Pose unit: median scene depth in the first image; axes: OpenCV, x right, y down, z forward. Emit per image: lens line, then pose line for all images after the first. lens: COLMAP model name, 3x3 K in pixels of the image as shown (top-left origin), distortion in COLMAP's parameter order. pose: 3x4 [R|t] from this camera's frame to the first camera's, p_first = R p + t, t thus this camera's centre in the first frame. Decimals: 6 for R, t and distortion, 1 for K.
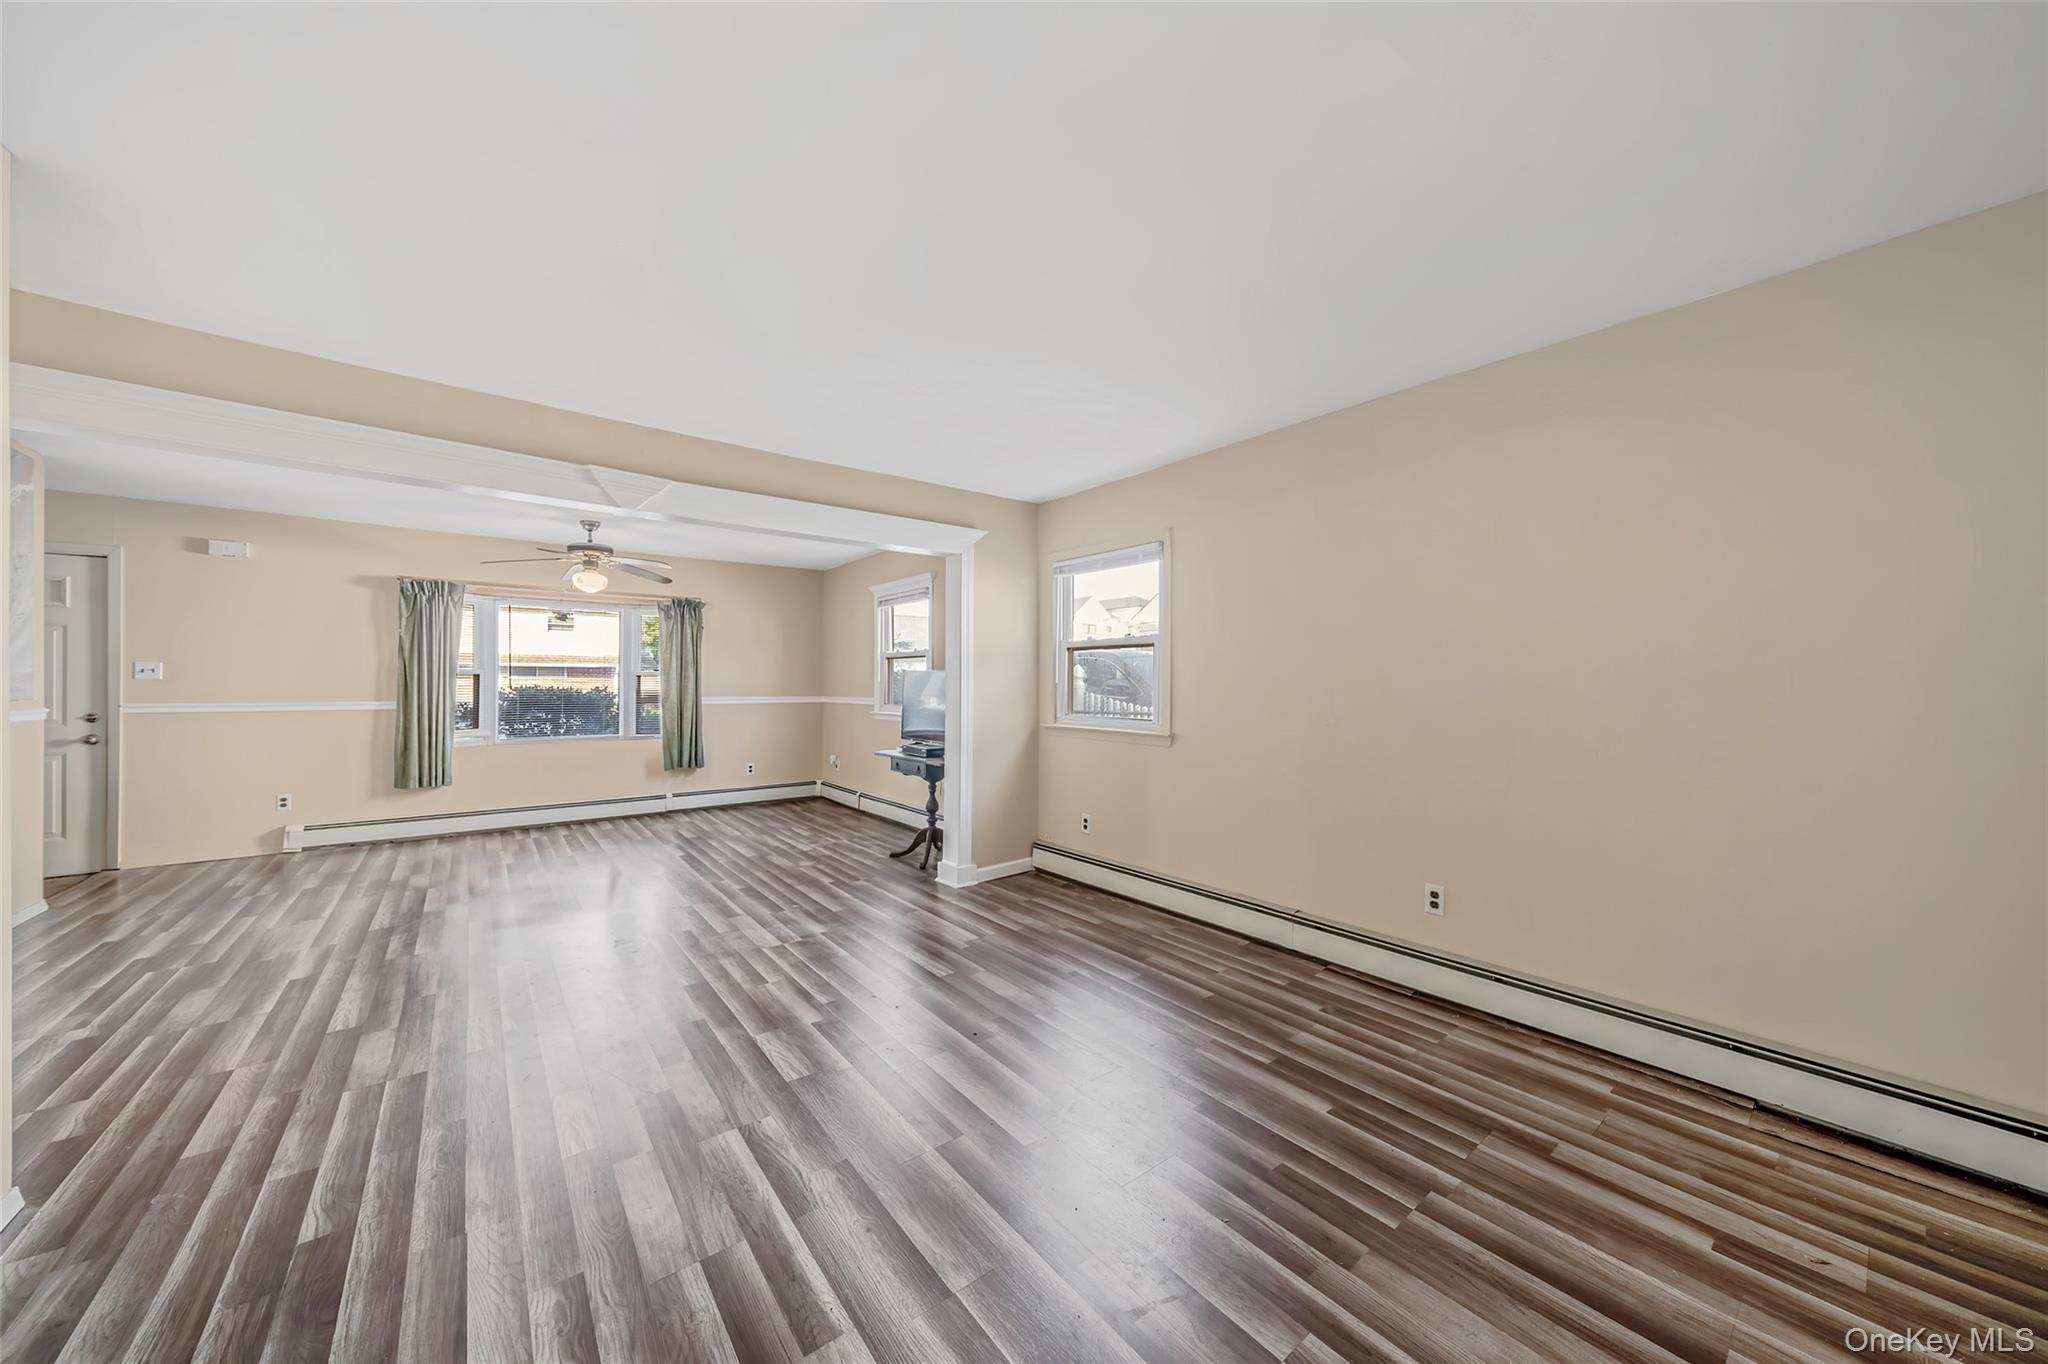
lens RADIAL K [[703.2, 0, 1032.0], [0, 703.2, 682.6], [0, 0, 1]] dist [-0.007876, -0.000013]
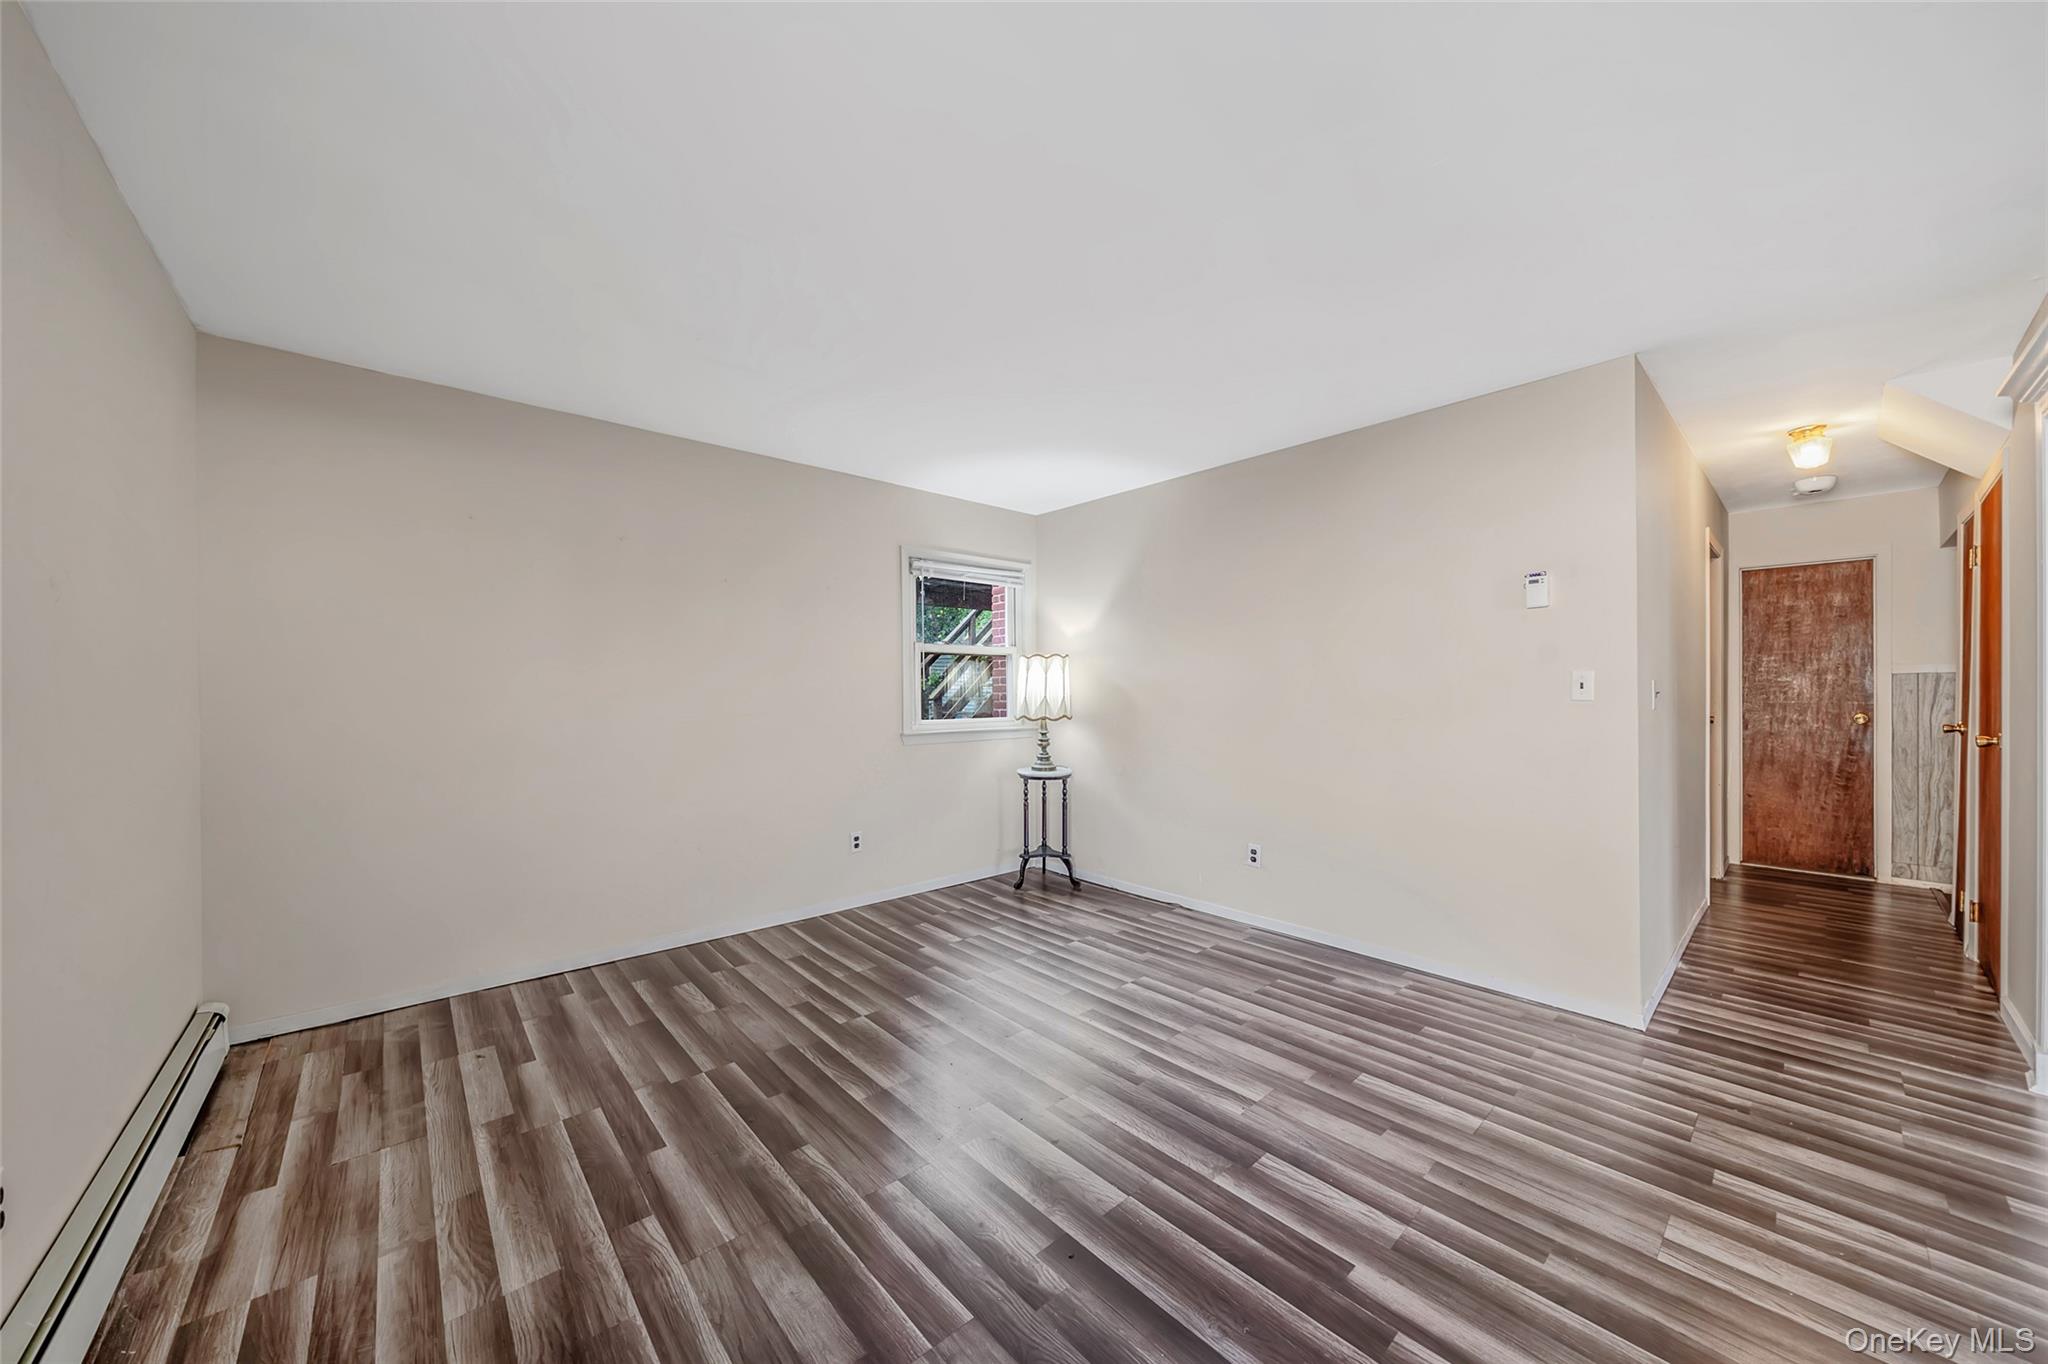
lens RADIAL K [[709.1, 0, 1024.0], [0, 709.1, 694.3], [0, 0, 1]] dist [-0.005903, -0.000129]
pose [[-0.998697, -0.001340, -0.051005, -0.005275], [-0.001625, 0.999983, 0.005553, 0.002194], [0.050997, 0.005629, -0.998683, 1.326408]]
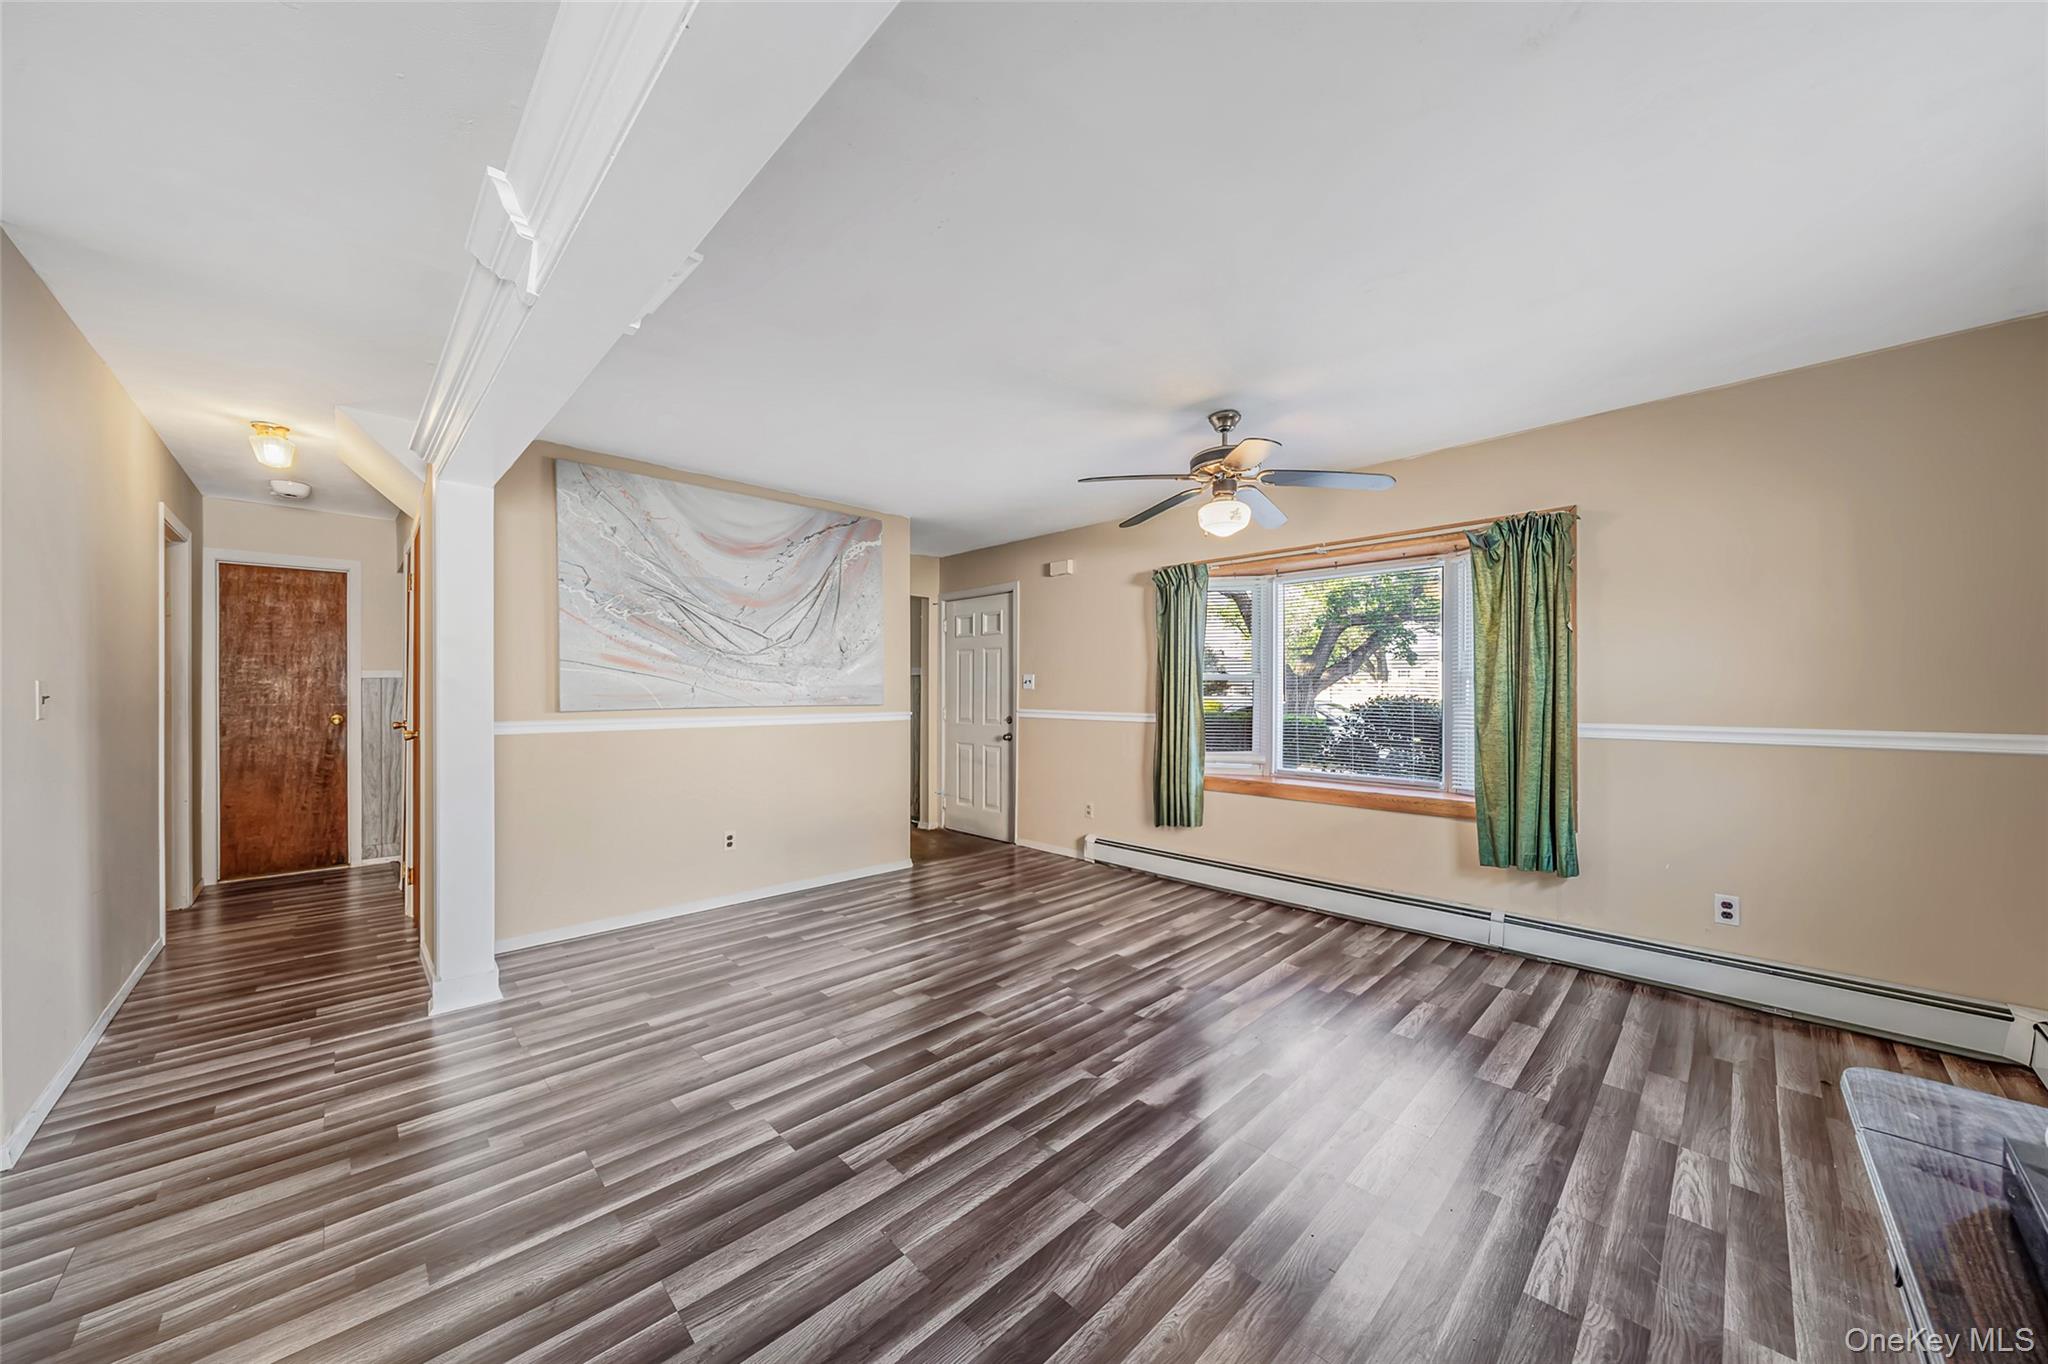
lens RADIAL K [[709.1, 0, 1024.0], [0, 709.1, 694.3], [0, 0, 1]] dist [-0.005903, -0.000129]
pose [[0.100385, 0.001490, -0.994948, -0.106776], [0.001807, 0.999997, 0.001680, 0.002399], [0.994947, -0.001966, 0.100382, 1.328437]]
